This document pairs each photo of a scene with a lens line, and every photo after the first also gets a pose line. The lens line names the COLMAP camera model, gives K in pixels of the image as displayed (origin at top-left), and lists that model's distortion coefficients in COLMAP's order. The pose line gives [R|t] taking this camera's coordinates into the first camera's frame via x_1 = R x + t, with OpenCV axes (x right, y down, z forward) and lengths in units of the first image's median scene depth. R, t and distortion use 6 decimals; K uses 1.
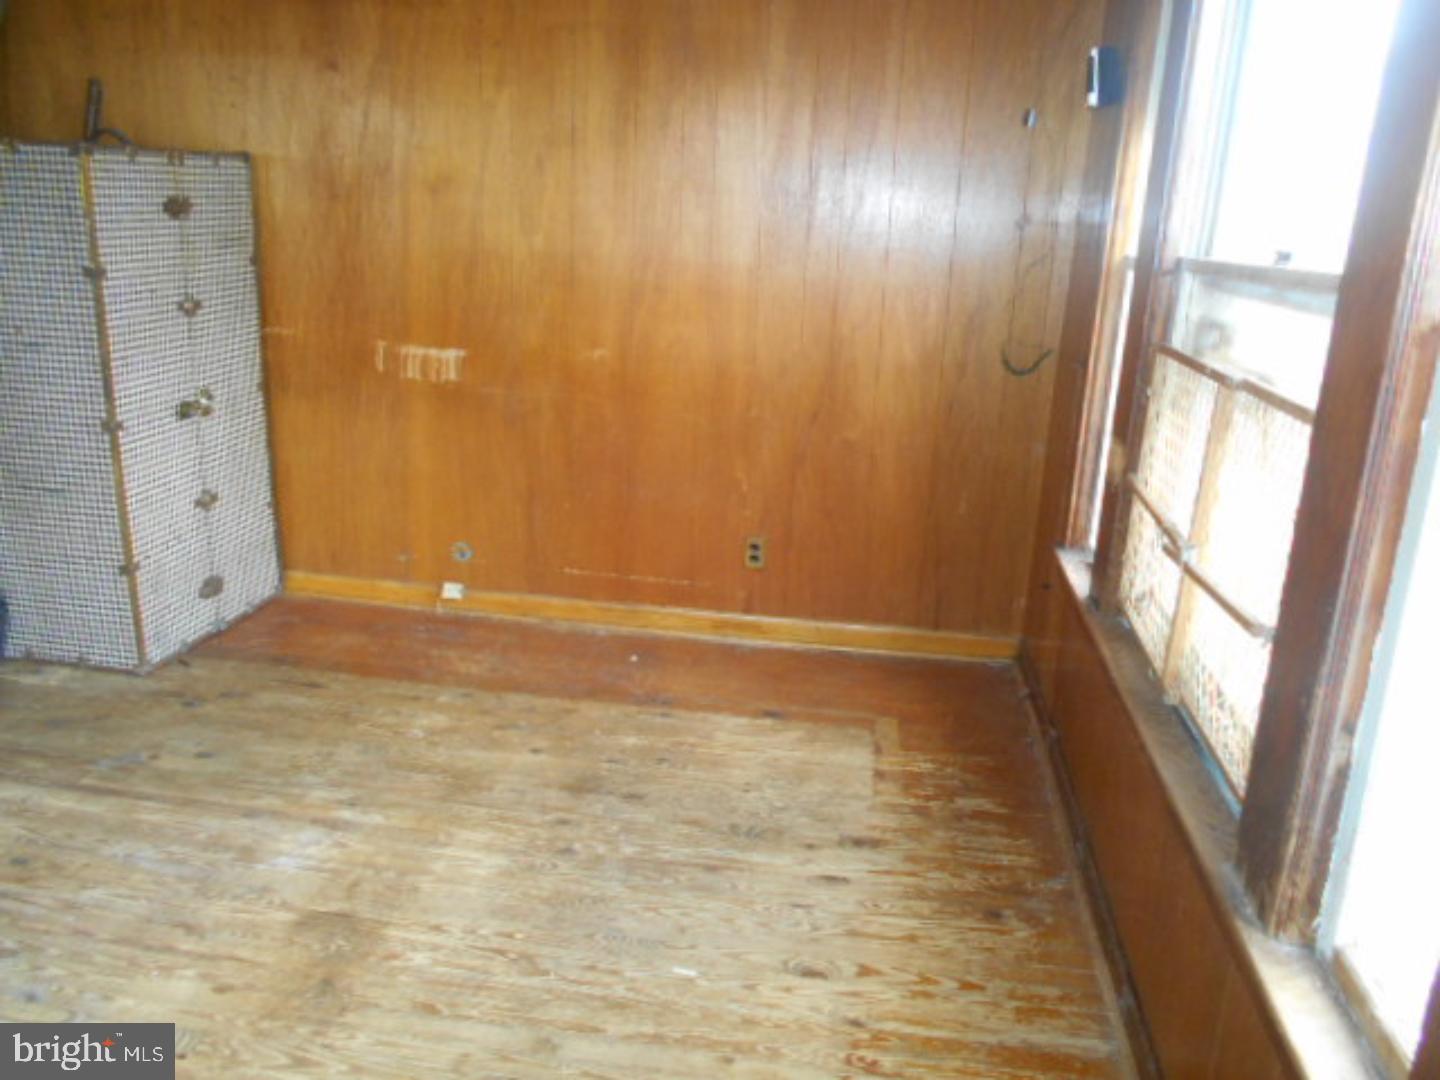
lens RADIAL K [[1119.1, 0, 720.0], [0, 1119.1, 548.3], [0, 0, 1]] dist [-0.028331, -0.005107]
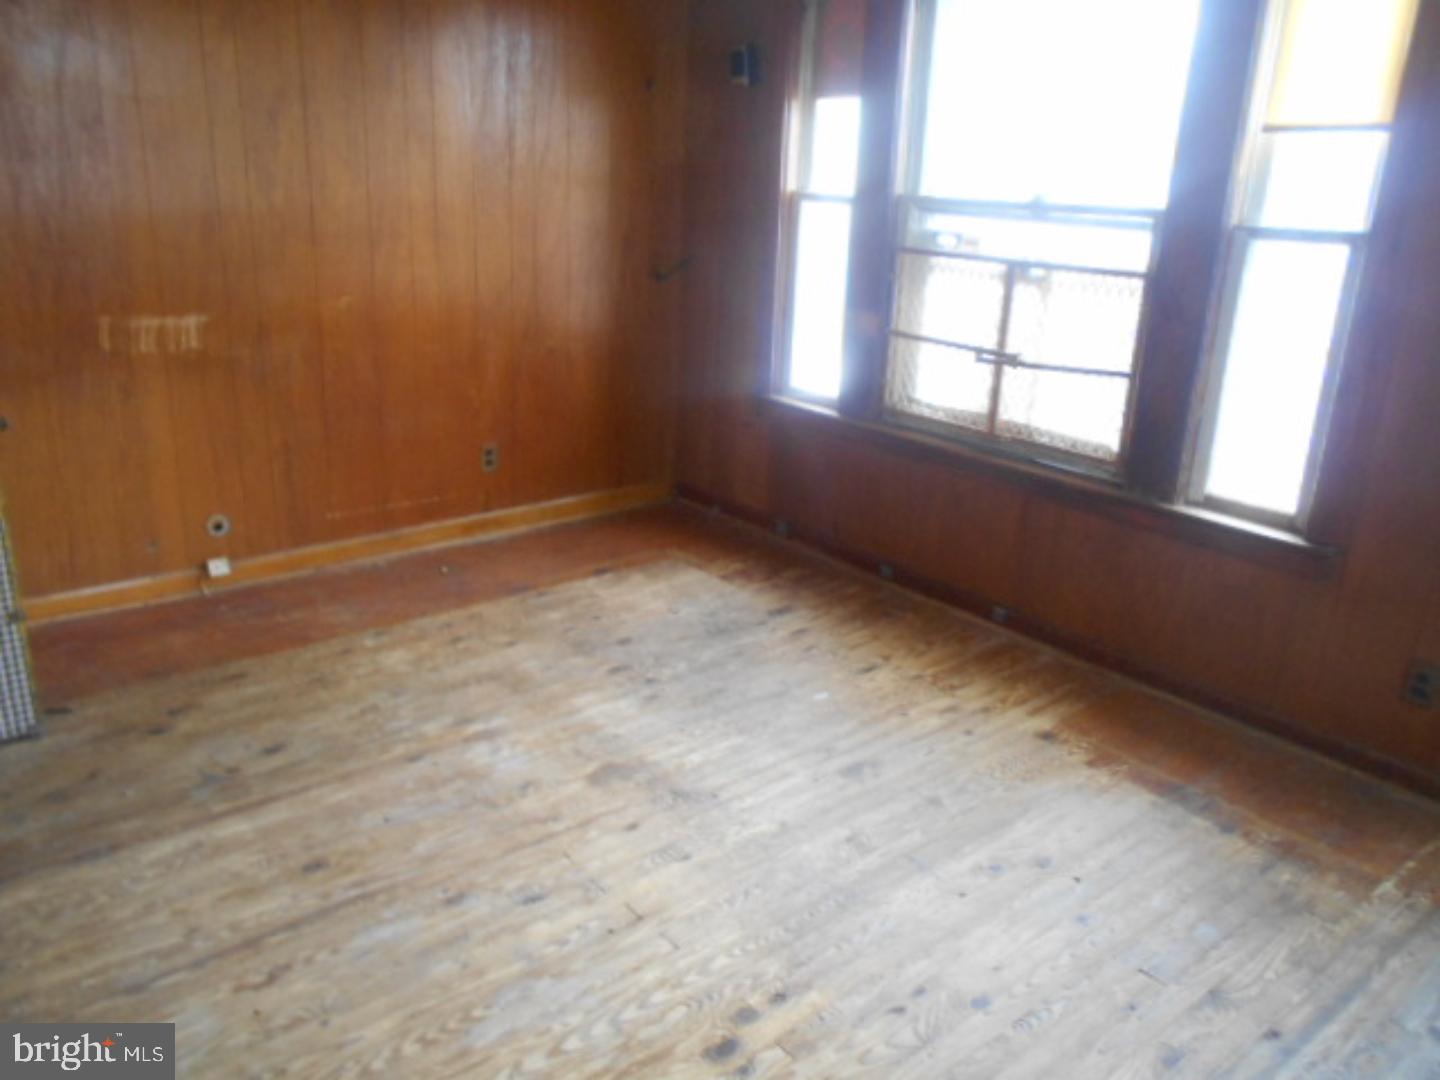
lens RADIAL K [[1129.8, 0, 720.0], [0, 1129.8, 540.0], [0, 0, 1]] dist [0.004627, 0.005142]
pose [[0.688537, -0.265264, 0.674946, -0.687854], [0.207487, 0.963853, 0.167143, -0.066801], [-0.694885, 0.024959, 0.718688, -0.002947]]
